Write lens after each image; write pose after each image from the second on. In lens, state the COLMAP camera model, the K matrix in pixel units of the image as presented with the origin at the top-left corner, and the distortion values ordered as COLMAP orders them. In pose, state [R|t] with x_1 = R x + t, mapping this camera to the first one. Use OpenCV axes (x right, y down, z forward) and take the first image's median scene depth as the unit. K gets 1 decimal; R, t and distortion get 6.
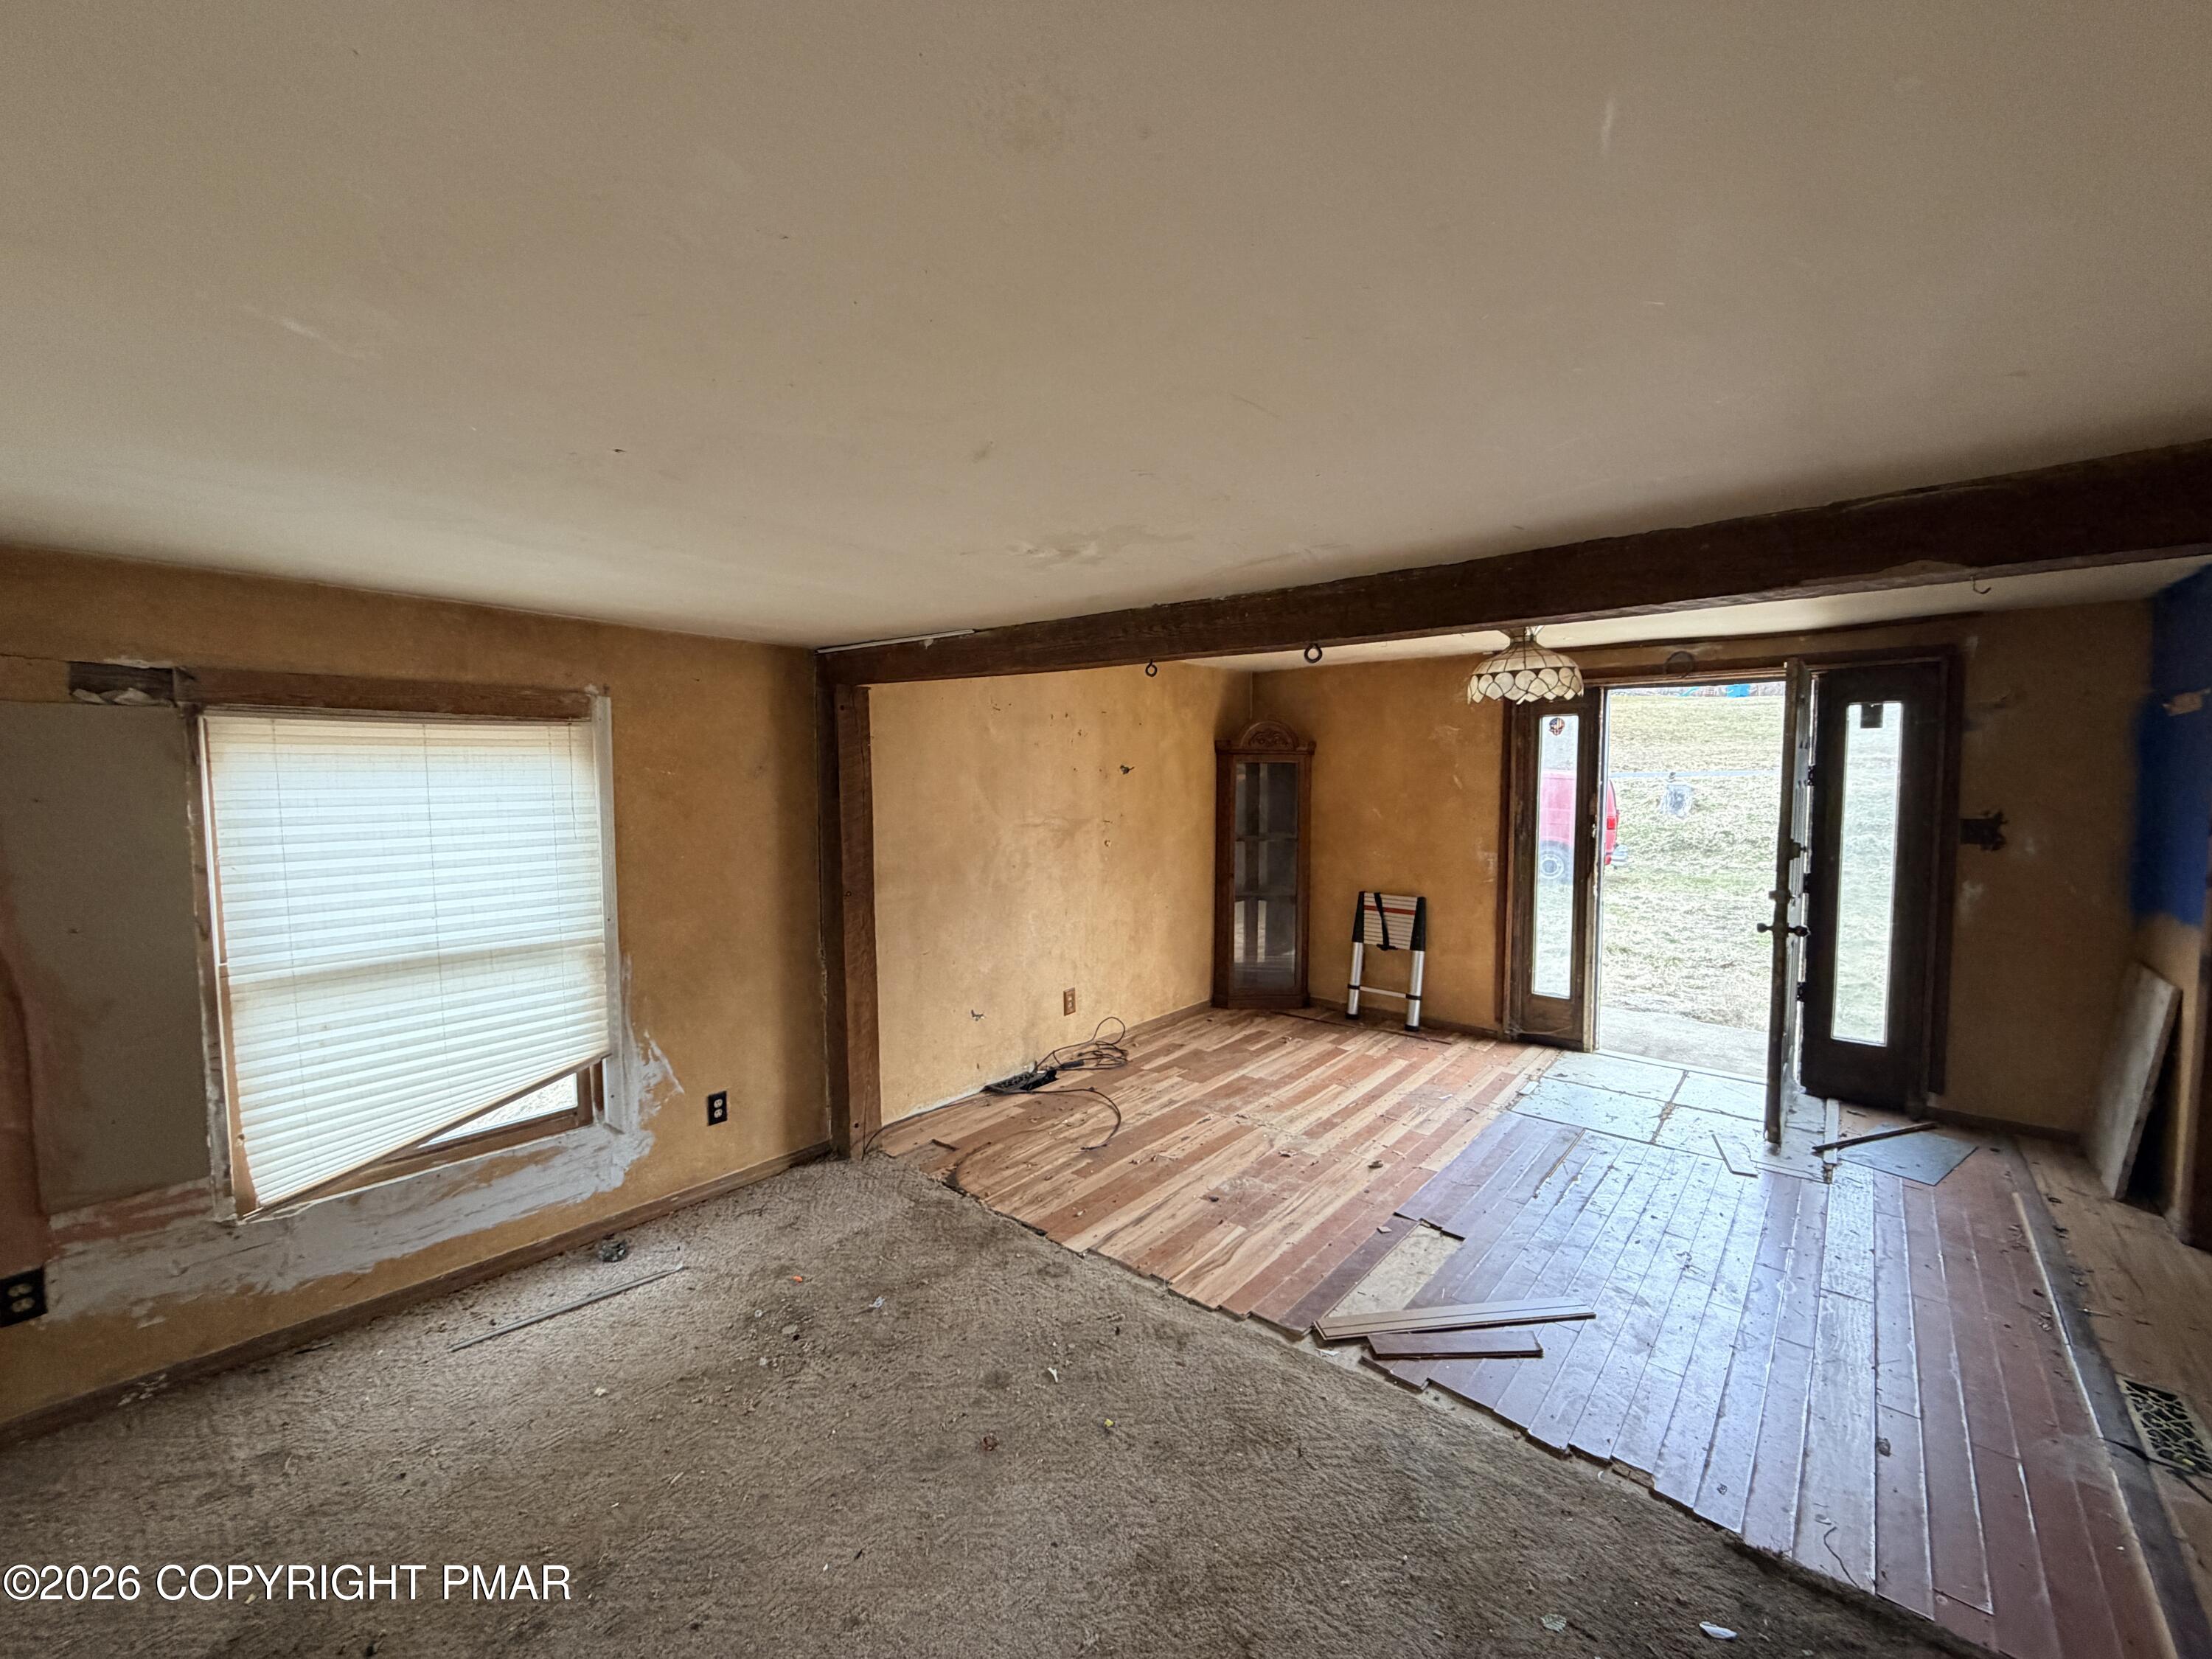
lens RADIAL K [[880.5, 0, 1099.3], [0, 880.5, 828.4], [0, 0, 1]] dist [0.000067, 0.000127]
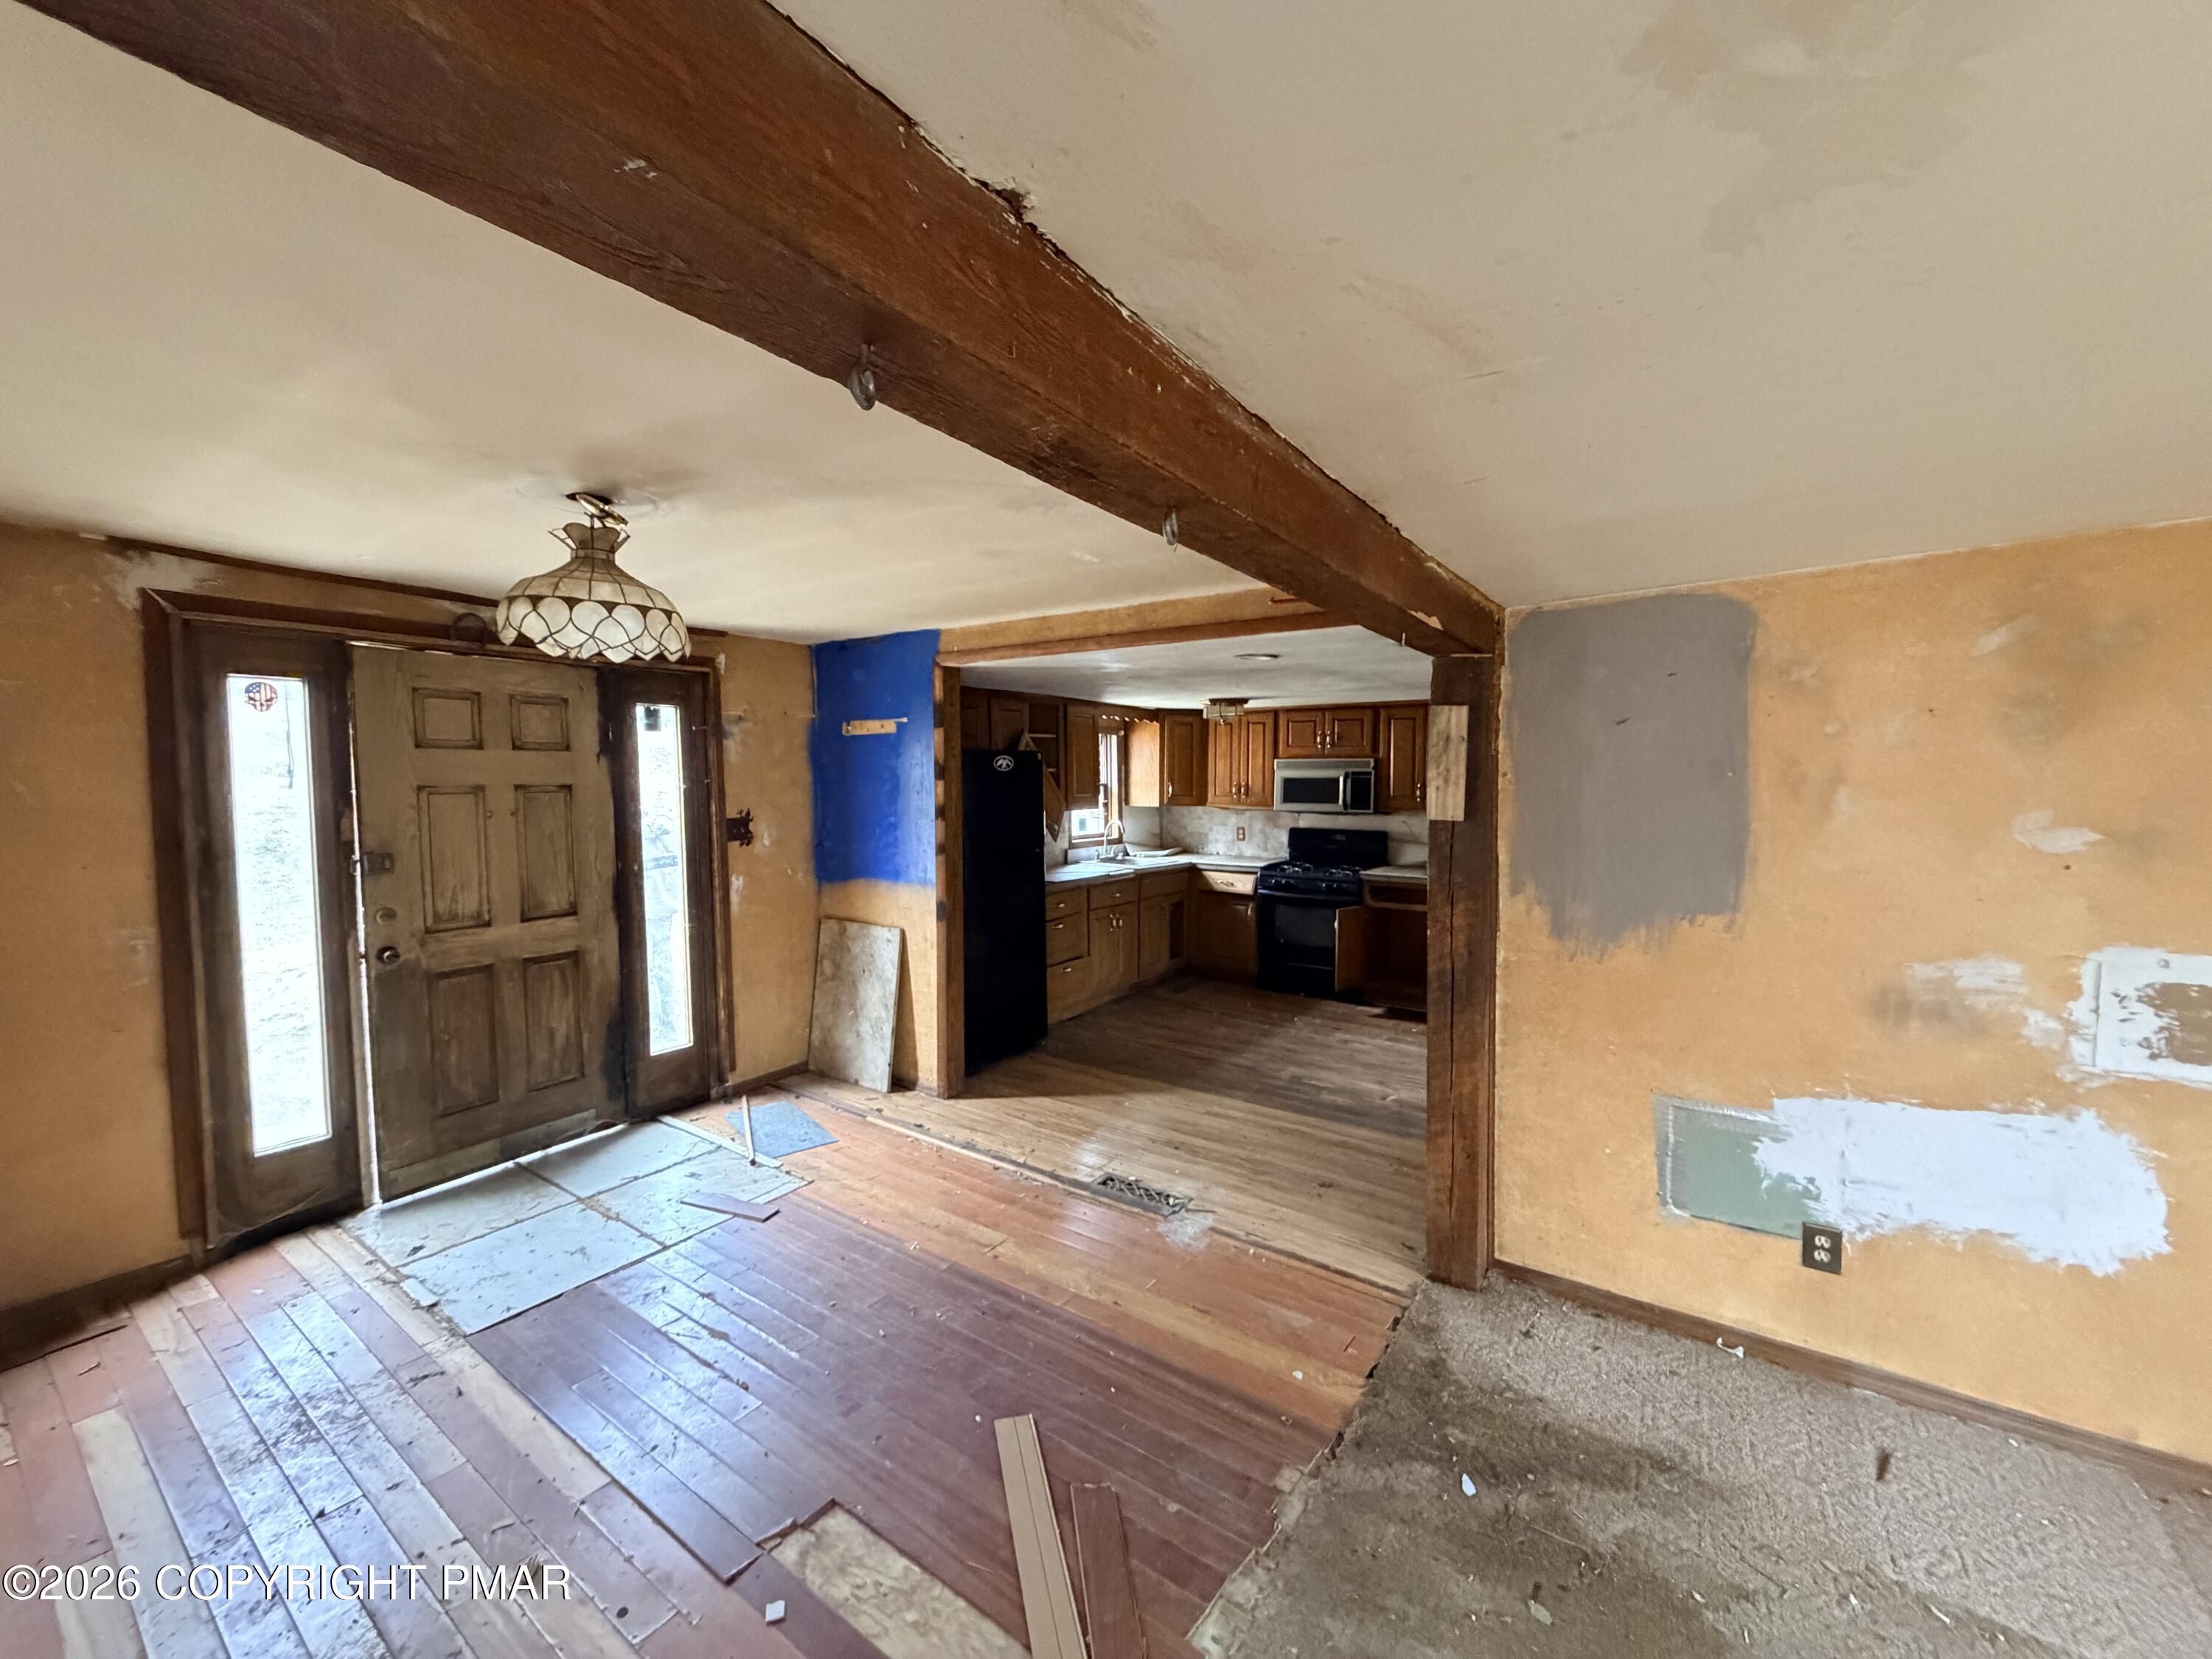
lens RADIAL K [[877.9, 0, 1099.7], [0, 877.9, 828.6], [0, 0, 1]] dist [-0.000419, 0.000493]
pose [[-0.095242, -0.051236, 0.994135, -0.162904], [0.065318, 0.996201, 0.057601, -0.031910], [-0.993309, 0.070421, -0.091533, 0.651631]]
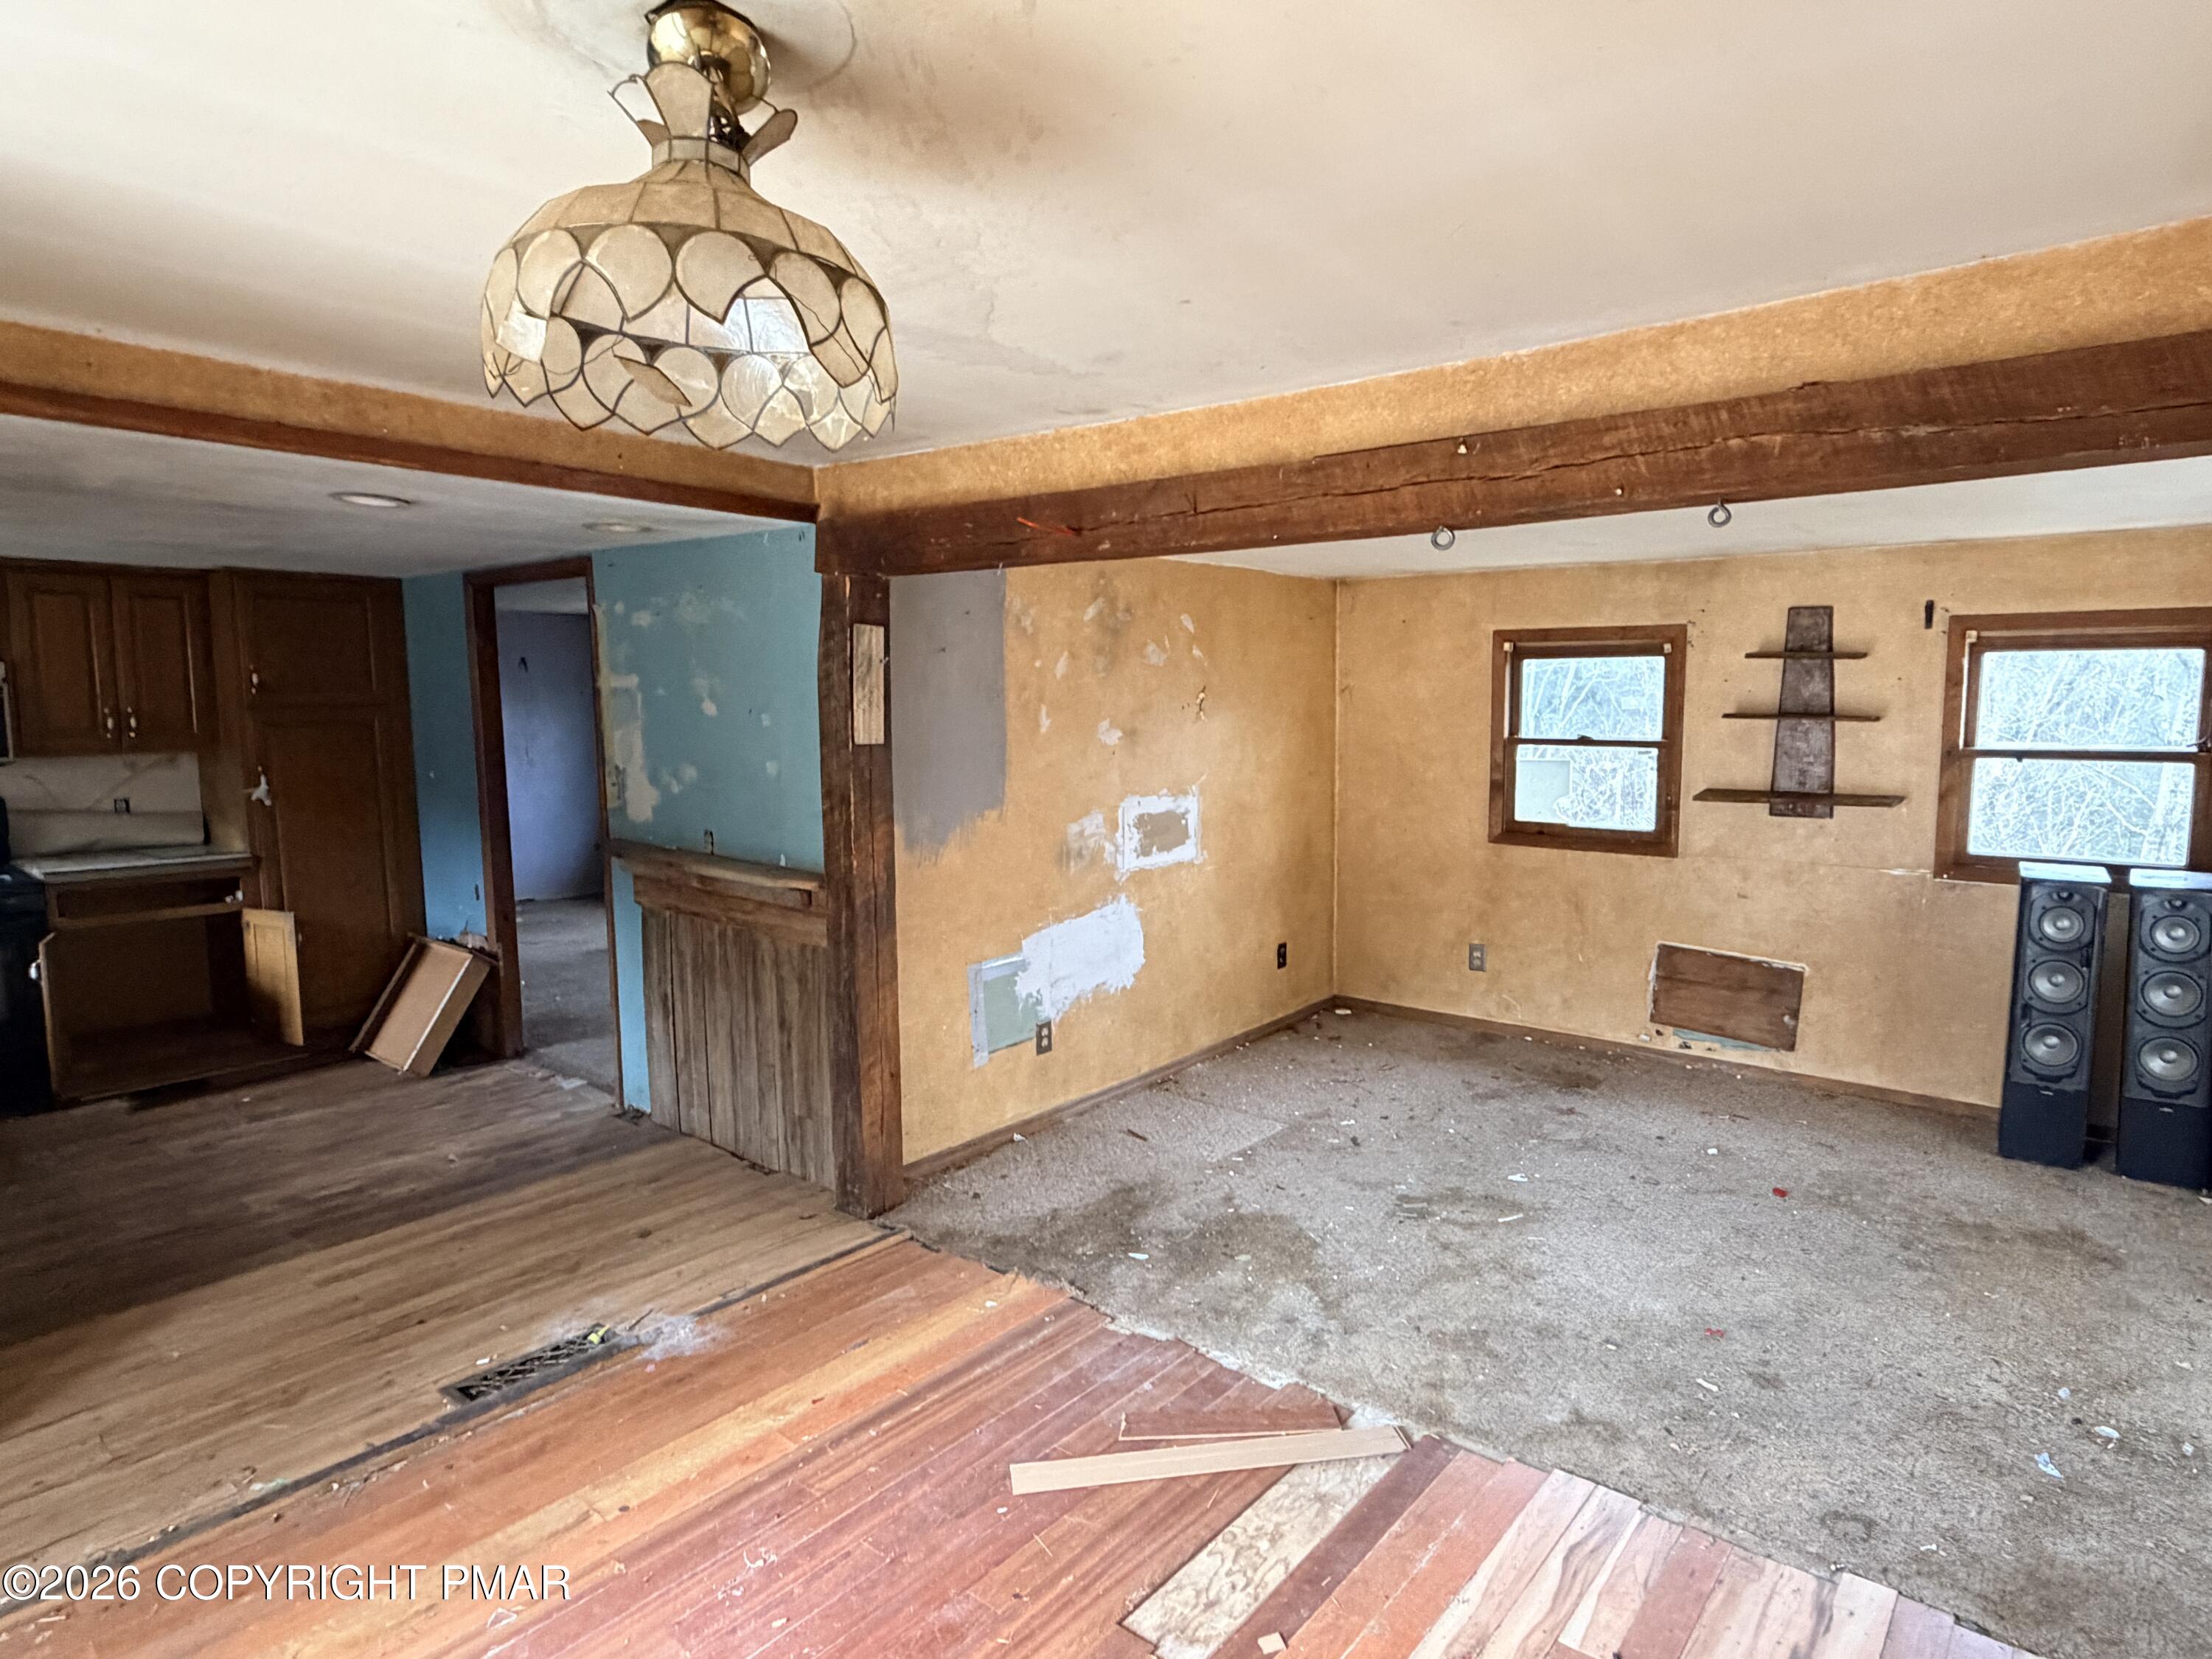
lens RADIAL K [[1246.9, 0, 1100.9], [0, 1246.9, 827.1], [0, 0, 1]] dist [0.000811, 0.000150]
pose [[-0.999794, 0.006911, -0.019086, 0.340226], [0.003585, 0.985596, 0.169081, -0.078485], [0.019979, 0.168977, -0.985417, 1.268901]]
